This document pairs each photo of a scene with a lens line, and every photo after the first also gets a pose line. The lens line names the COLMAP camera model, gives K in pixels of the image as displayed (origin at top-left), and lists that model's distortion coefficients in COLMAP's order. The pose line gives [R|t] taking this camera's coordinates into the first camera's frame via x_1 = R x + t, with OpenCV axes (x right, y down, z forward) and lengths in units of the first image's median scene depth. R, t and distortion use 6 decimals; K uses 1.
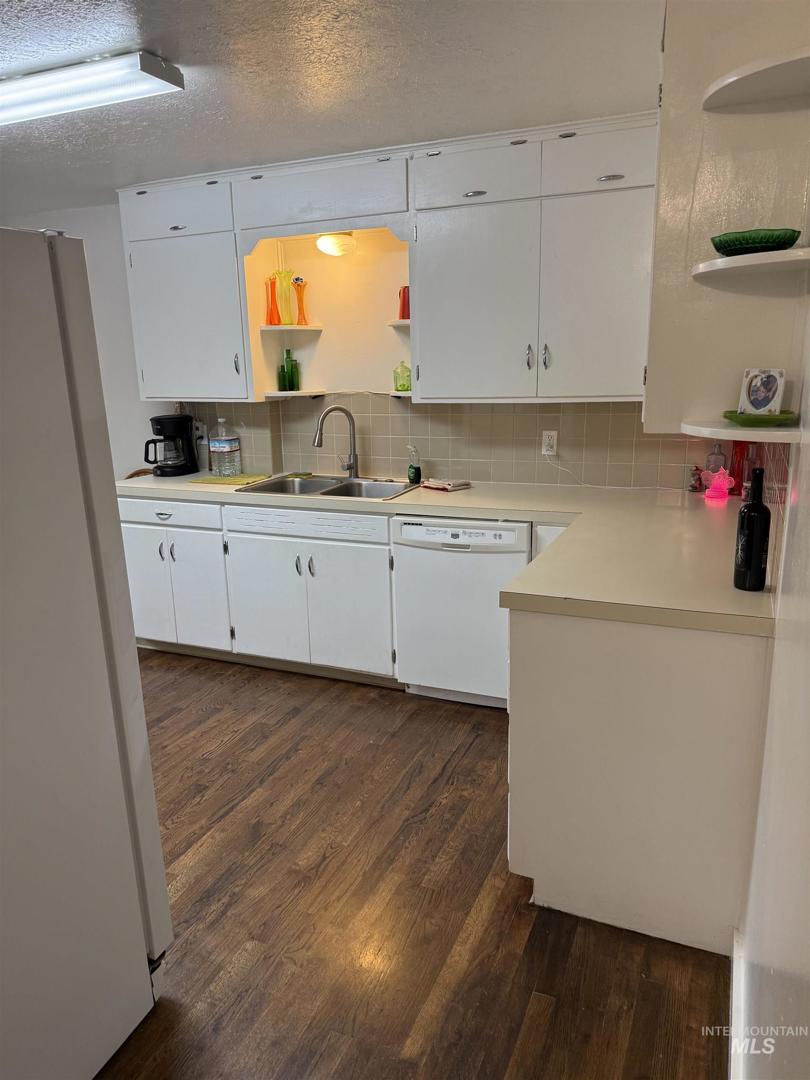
lens RADIAL K [[754.4, 0, 403.5], [0, 754.4, 550.0], [0, 0, 1]] dist [0.092550, -0.117199]
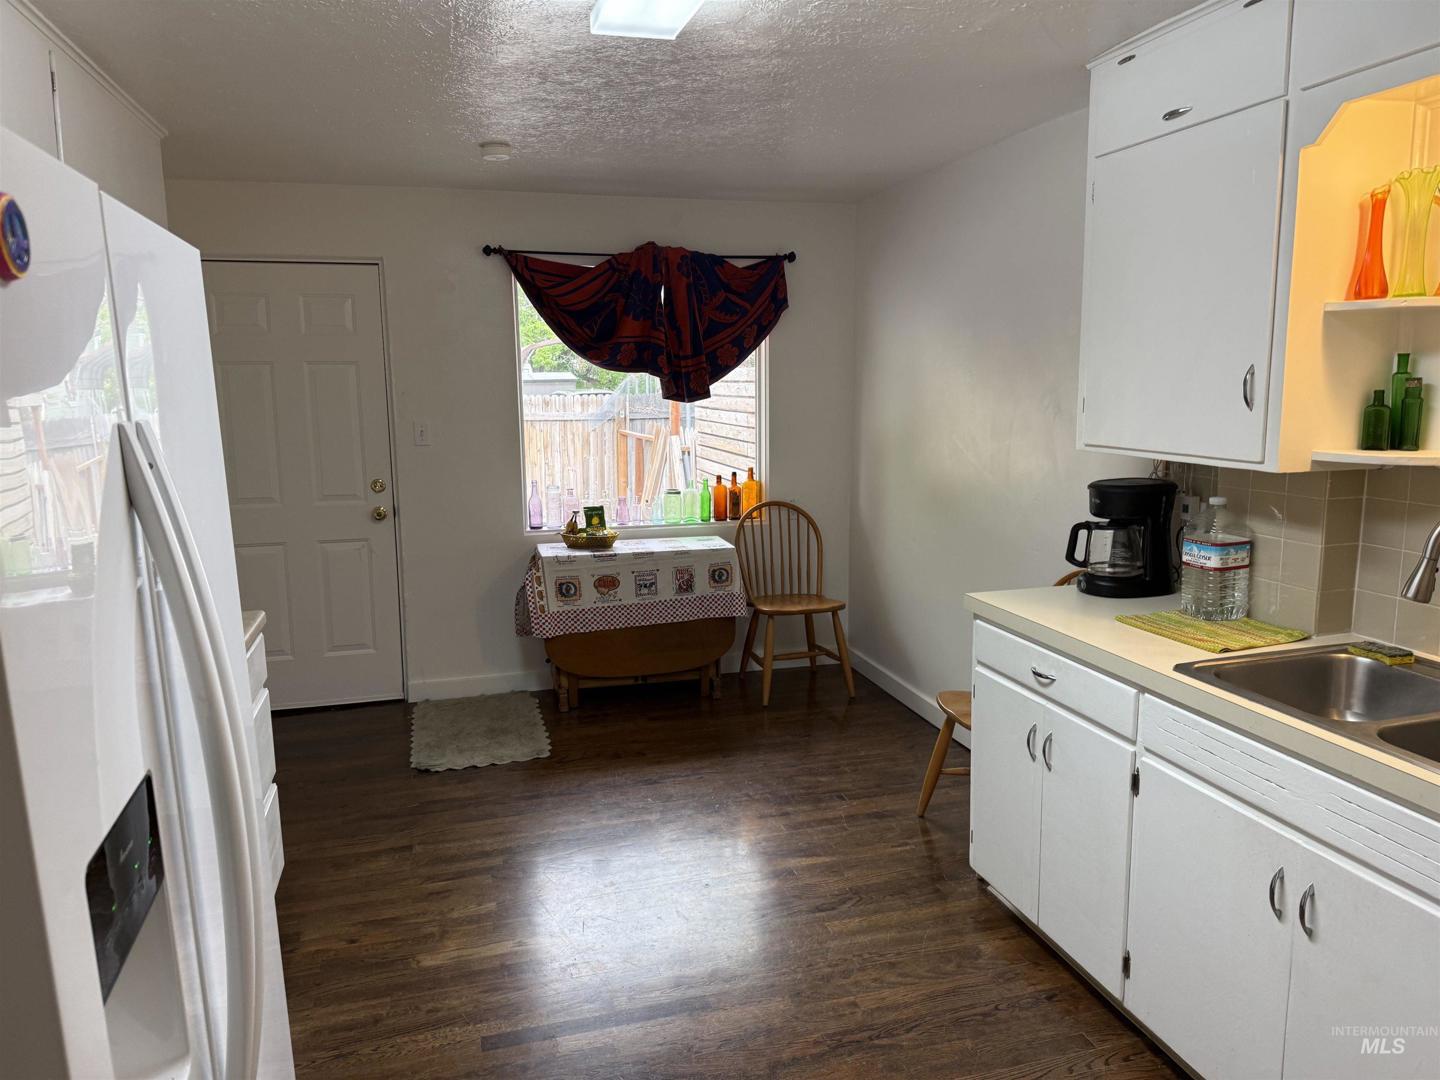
lens RADIAL K [[1005.9, 0, 730.1], [0, 1005.9, 541.2], [0, 0, 1]] dist [0.092550, -0.117199]
pose [[0.652991, 0.135022, -0.745233, 0.042289], [-0.185501, 0.982522, 0.015473, -0.104283], [0.734297, 0.128138, 0.666625, 0.371641]]
